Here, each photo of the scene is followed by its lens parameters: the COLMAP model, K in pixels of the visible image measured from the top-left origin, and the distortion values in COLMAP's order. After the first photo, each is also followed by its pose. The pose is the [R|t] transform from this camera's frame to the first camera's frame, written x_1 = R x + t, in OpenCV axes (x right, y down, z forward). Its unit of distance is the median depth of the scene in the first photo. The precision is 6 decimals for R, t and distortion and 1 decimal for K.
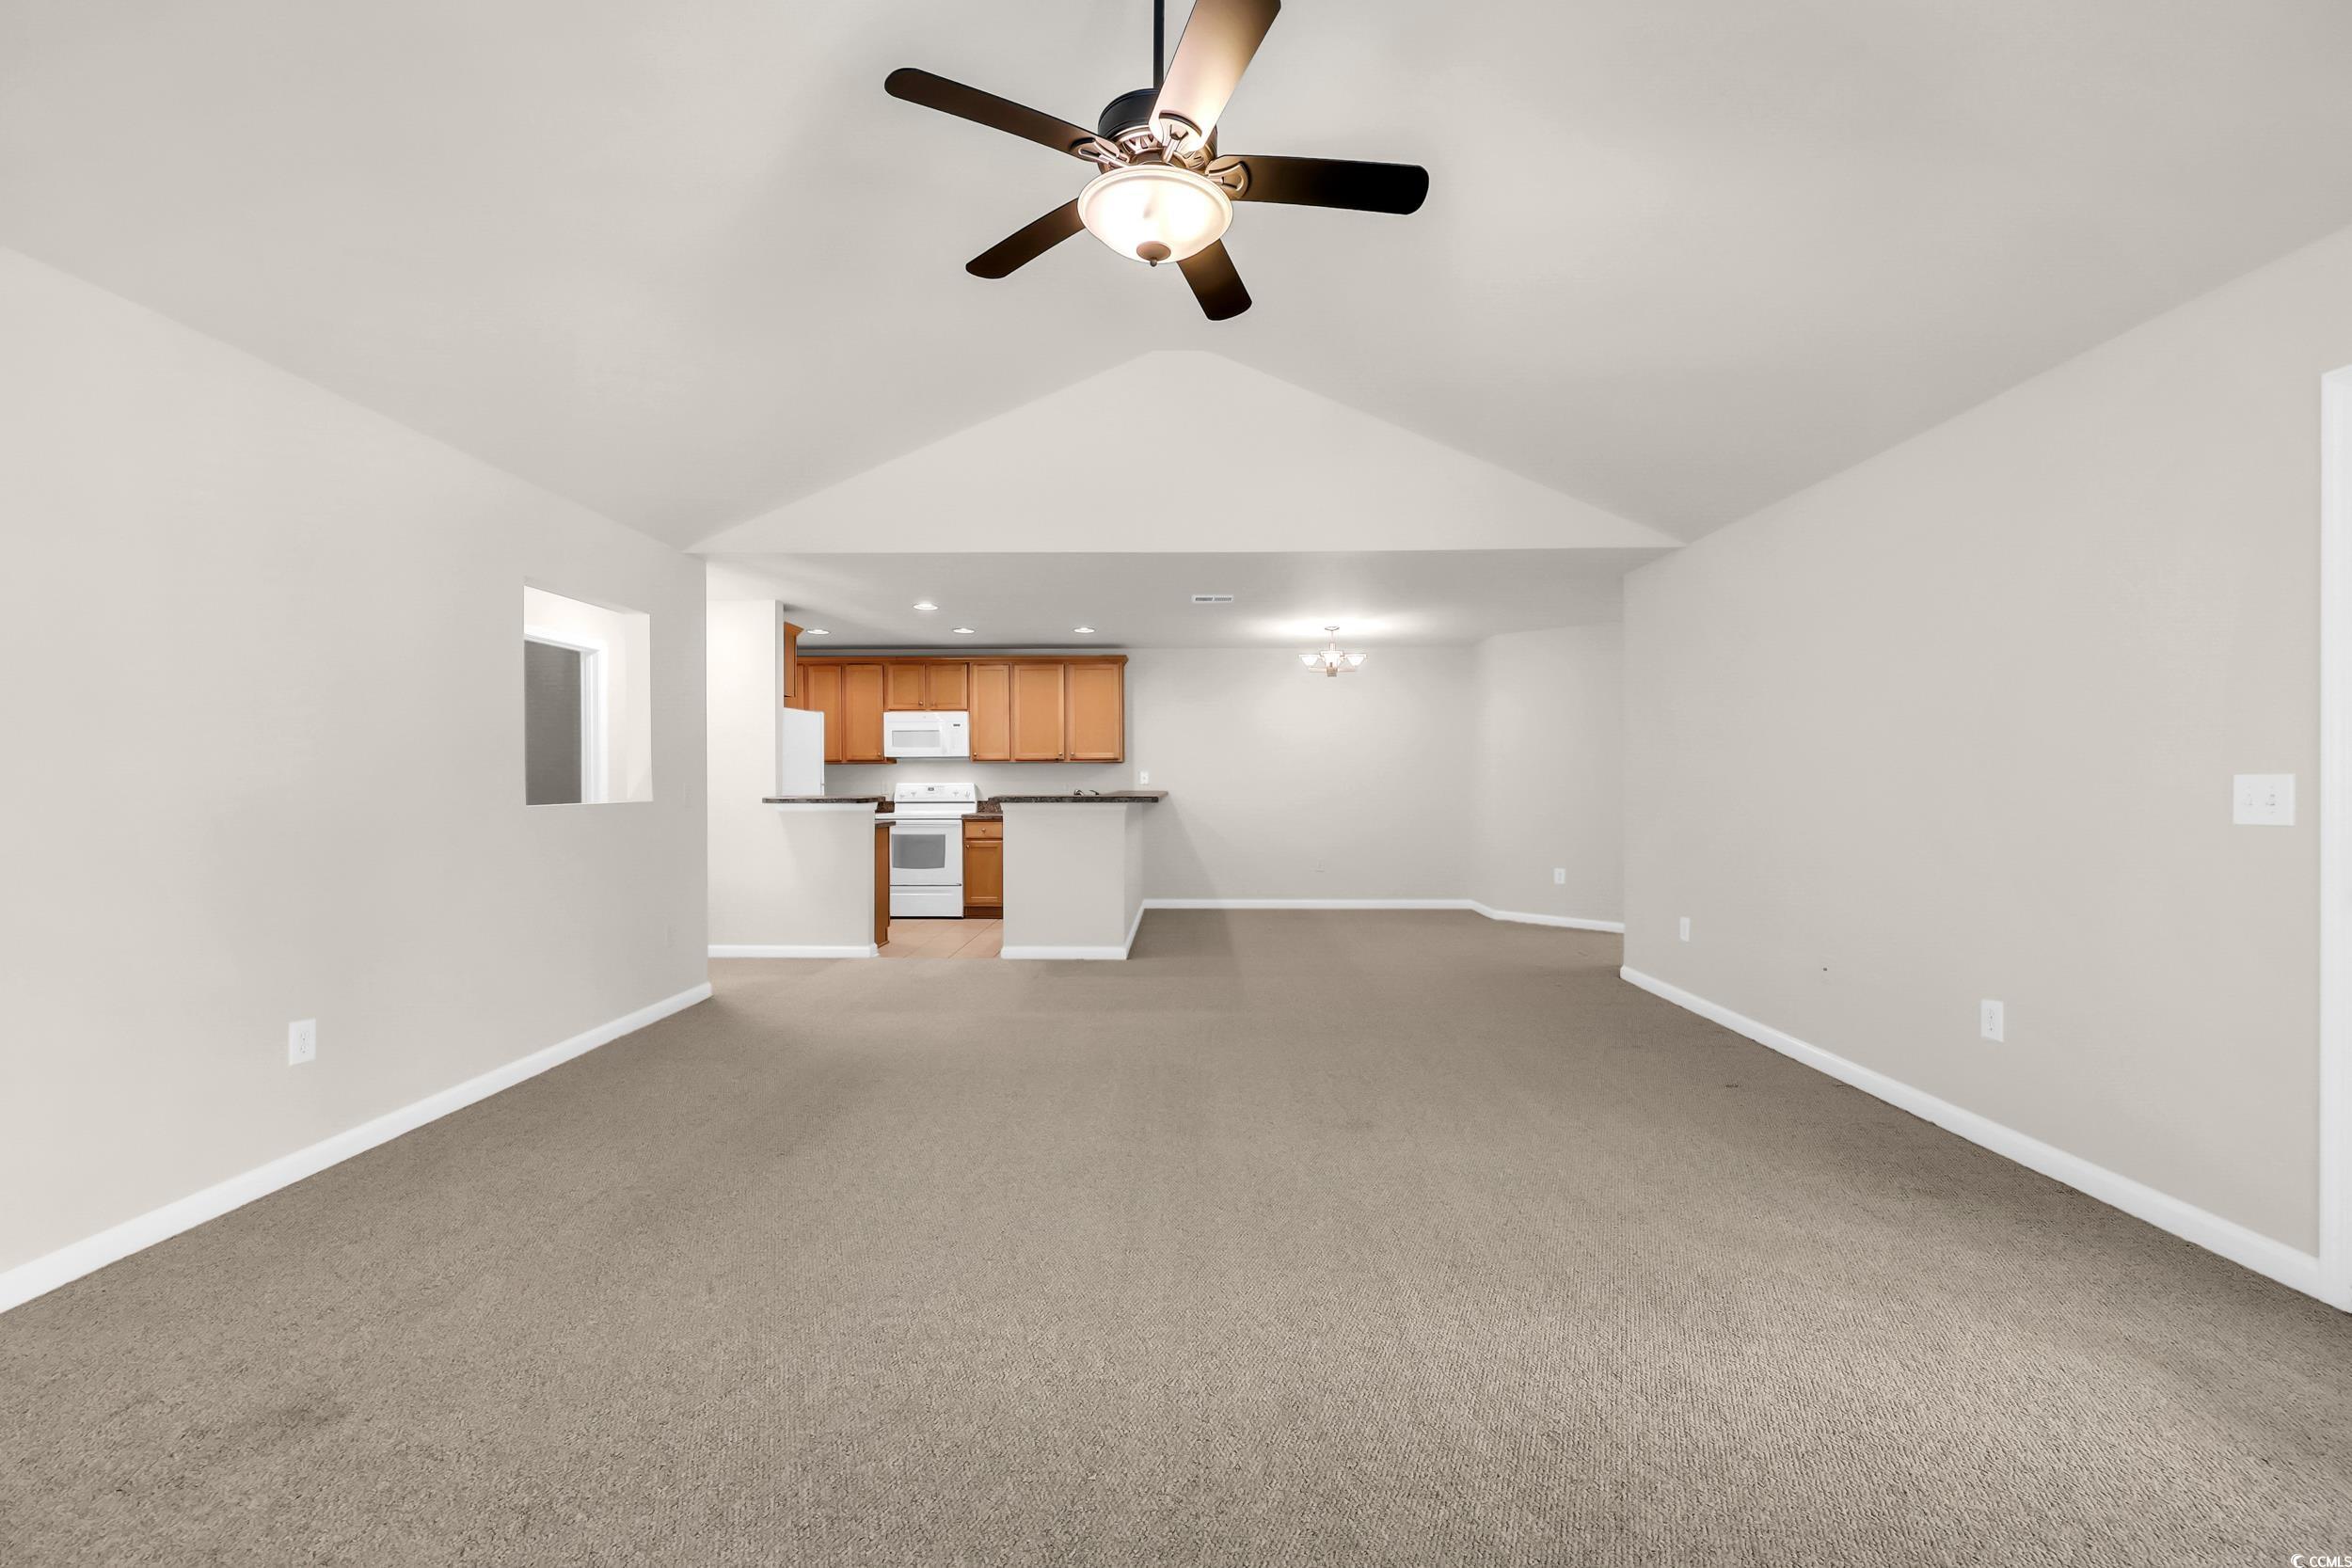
lens RADIAL K [[950.9, 0, 1186.0], [0, 950.9, 784.1], [0, 0, 1]] dist [-0.000116, 0.000021]
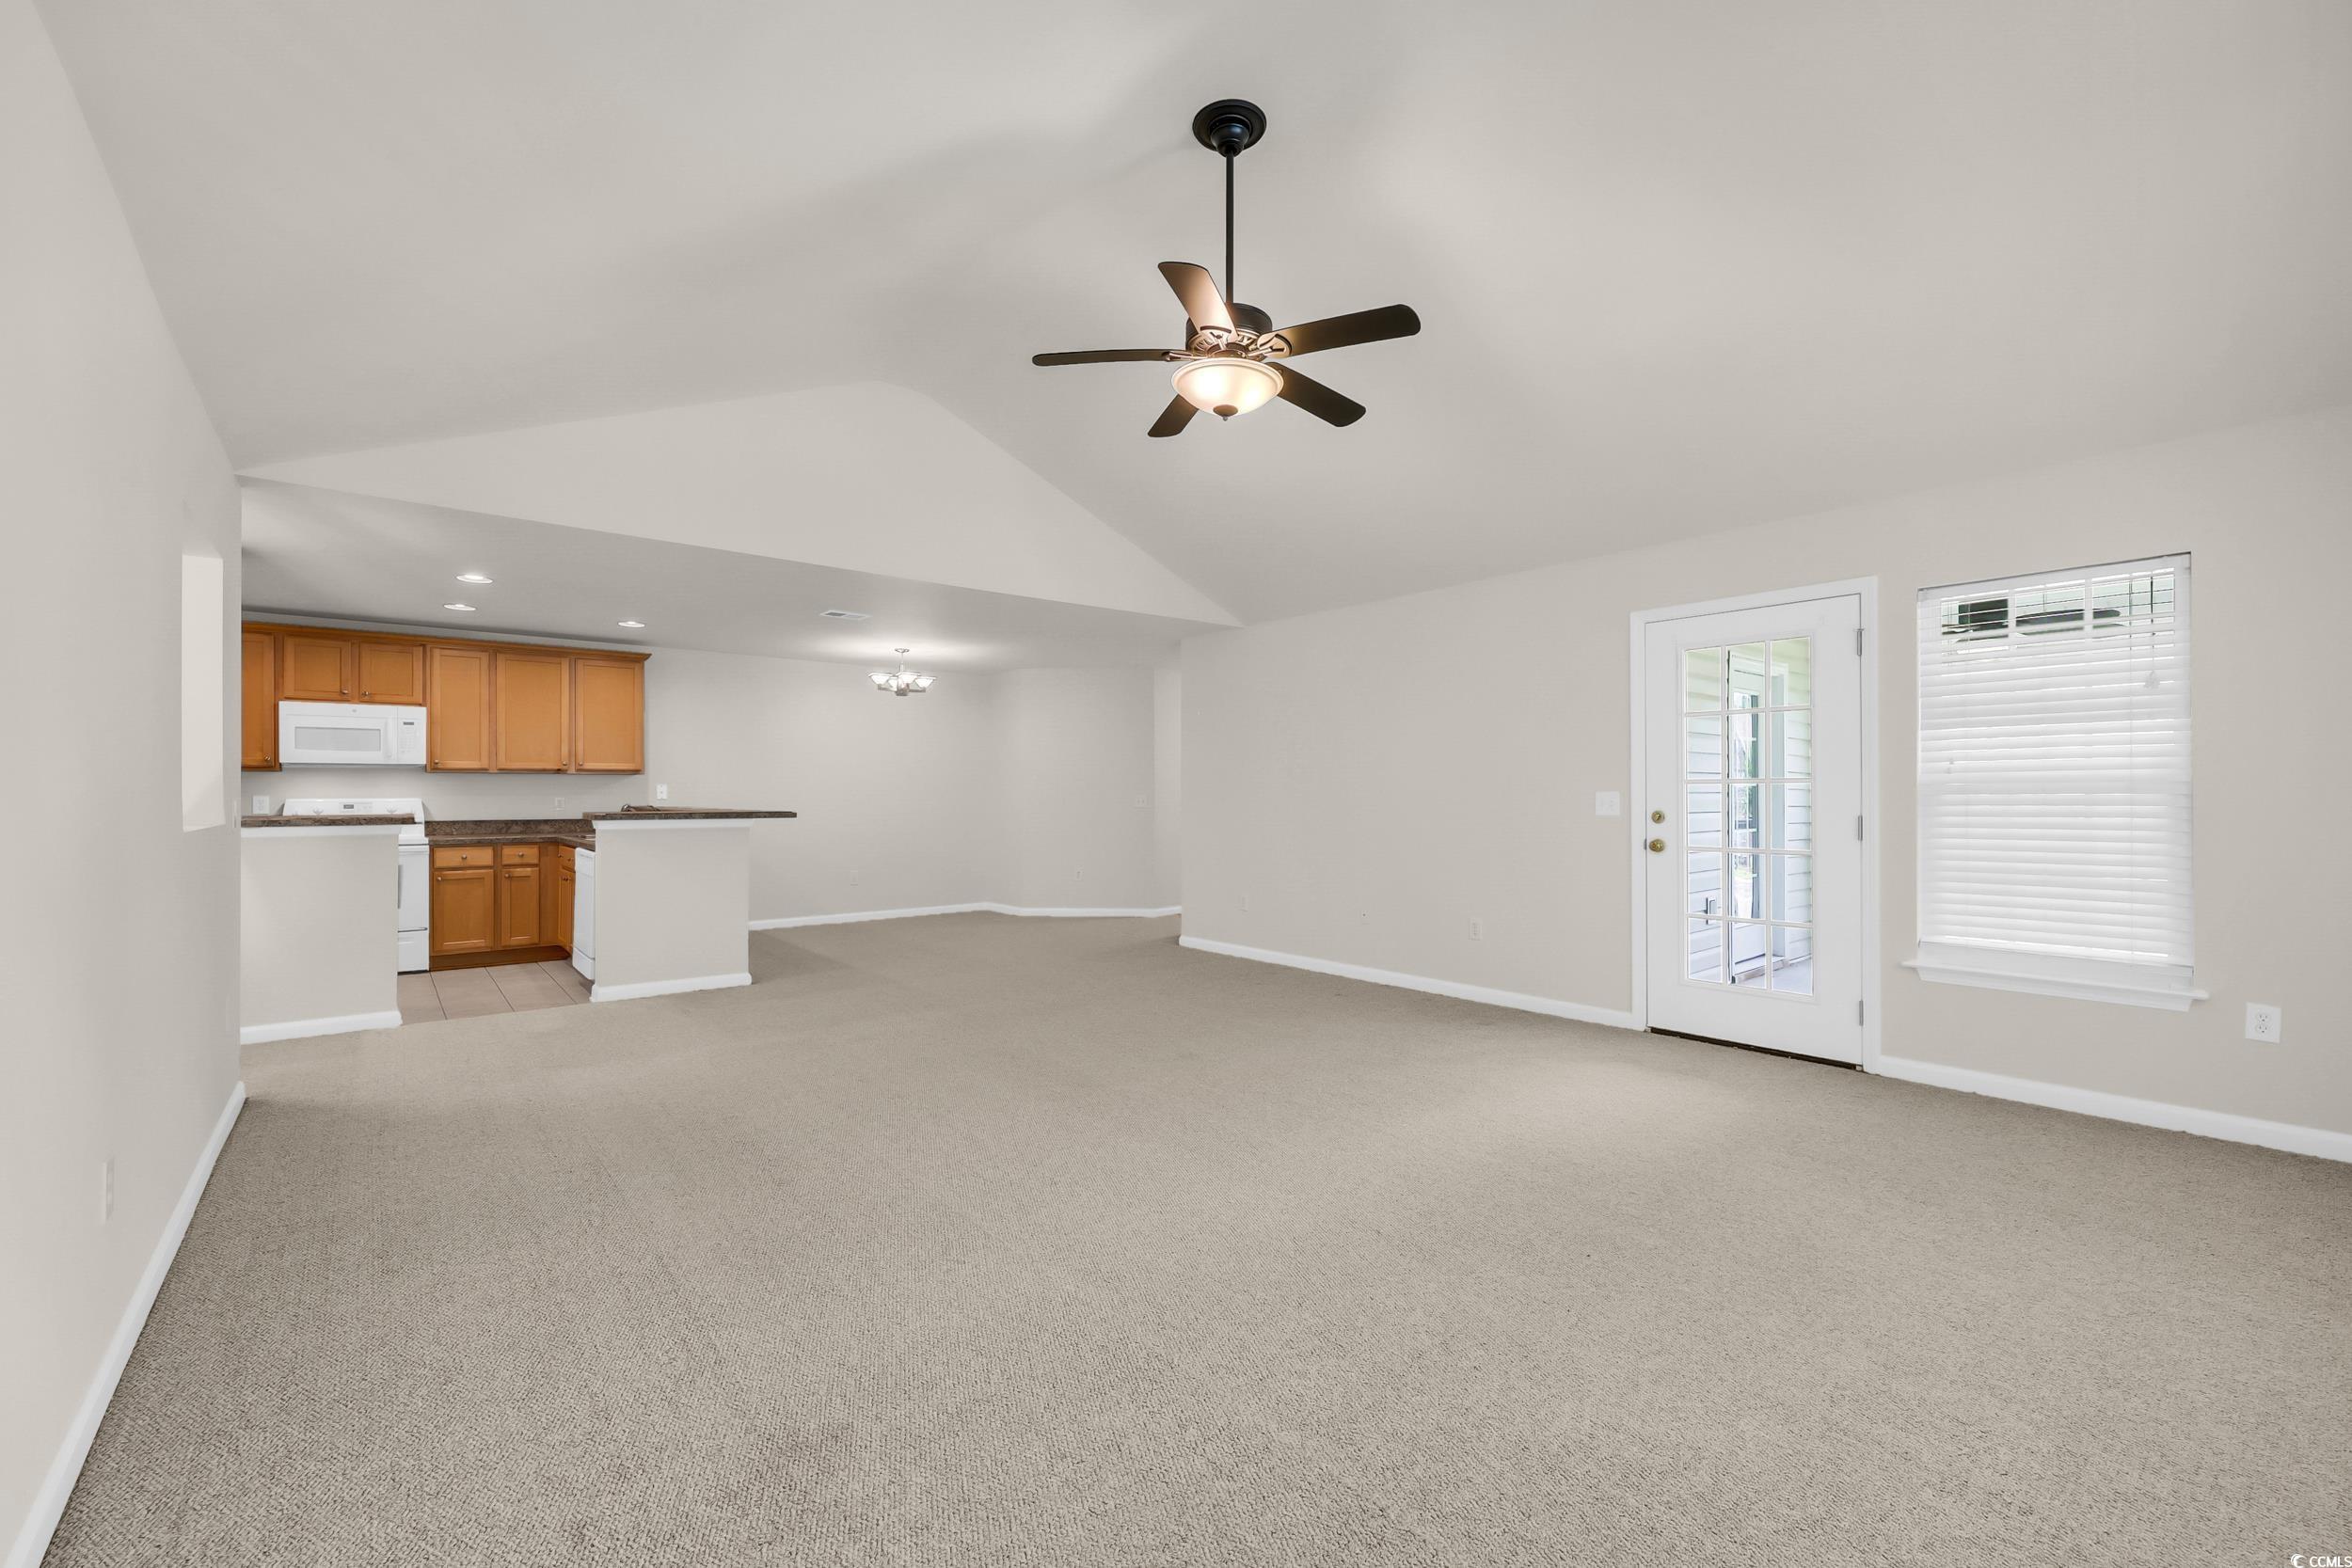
lens RADIAL K [[950.9, 0, 1183.8], [0, 950.9, 790.8], [0, 0, 1]] dist [-0.000116, 0.000021]
pose [[0.756804, 0.002252, 0.653638, -0.269560], [0.002847, 0.999973, -0.006743, -0.000300], [-0.653635, 0.006964, 0.756778, 0.000483]]
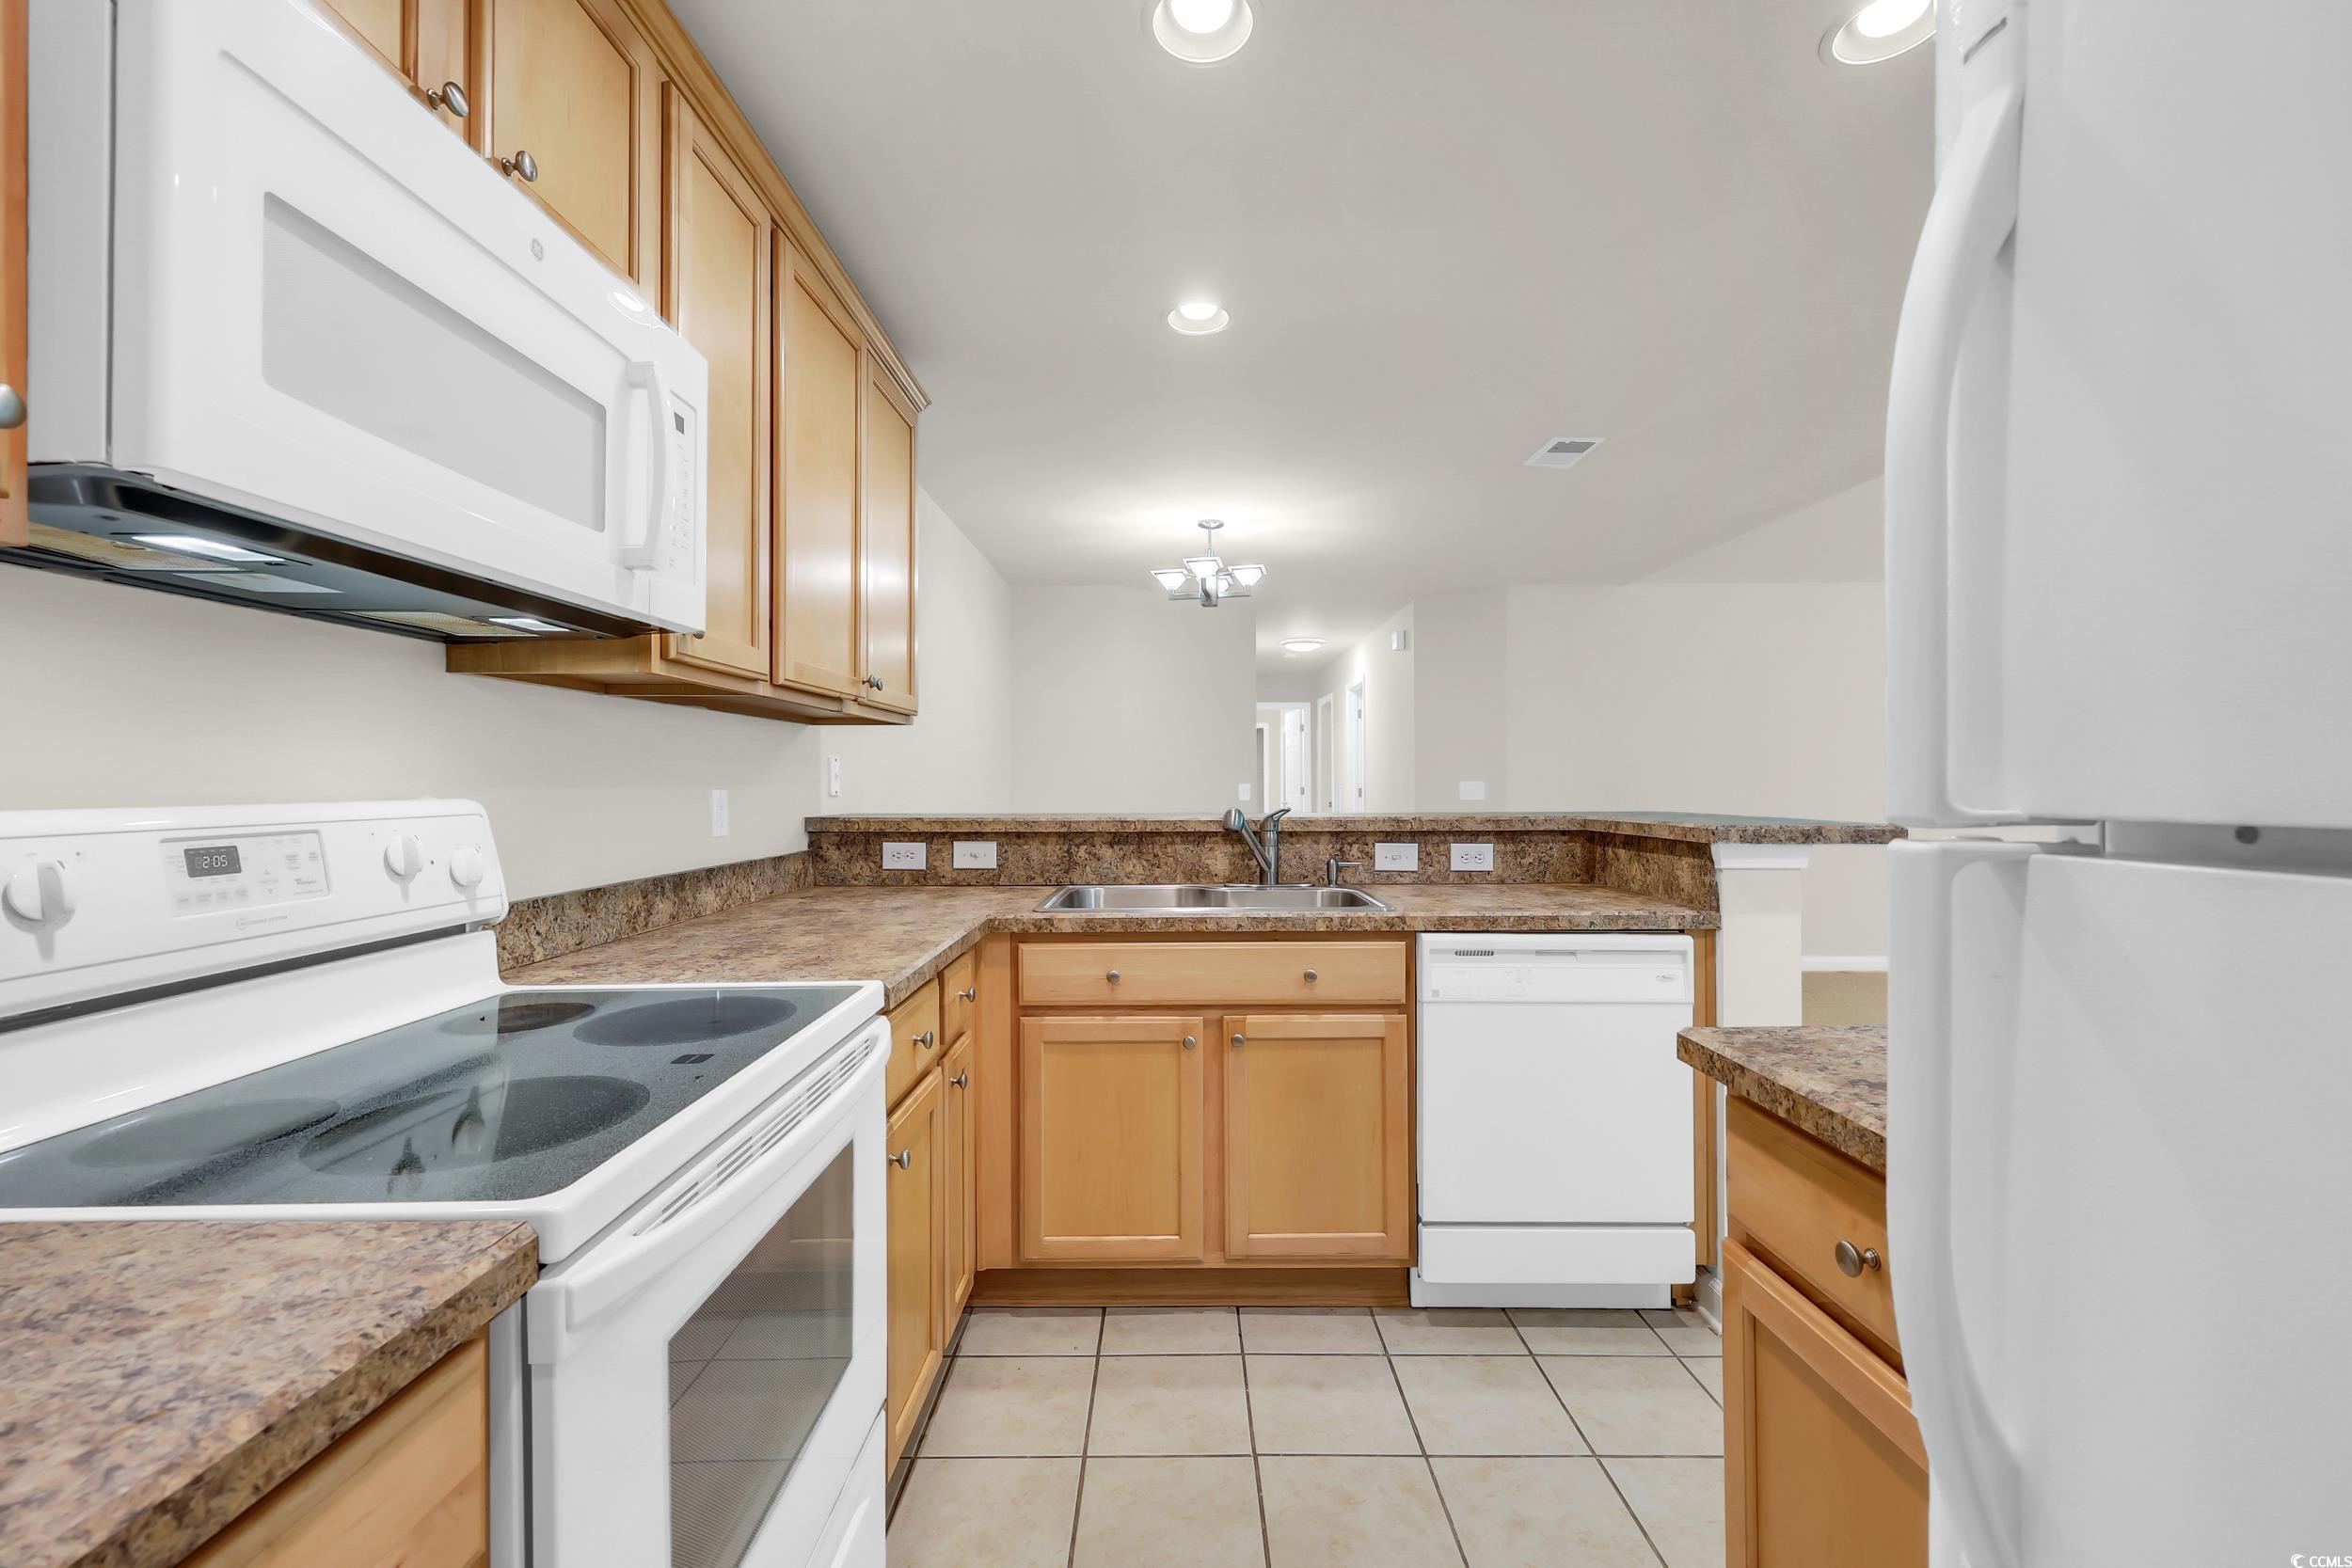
lens RADIAL K [[950.9, 0, 1179.8], [0, 950.9, 779.9], [0, 0, 1]] dist [-0.000116, 0.000021]
pose [[0.006507, 0.003701, 0.999972, -0.393195], [0.007336, 0.999966, -0.003748, -0.003102], [-0.999952, 0.007360, 0.006480, 0.919807]]
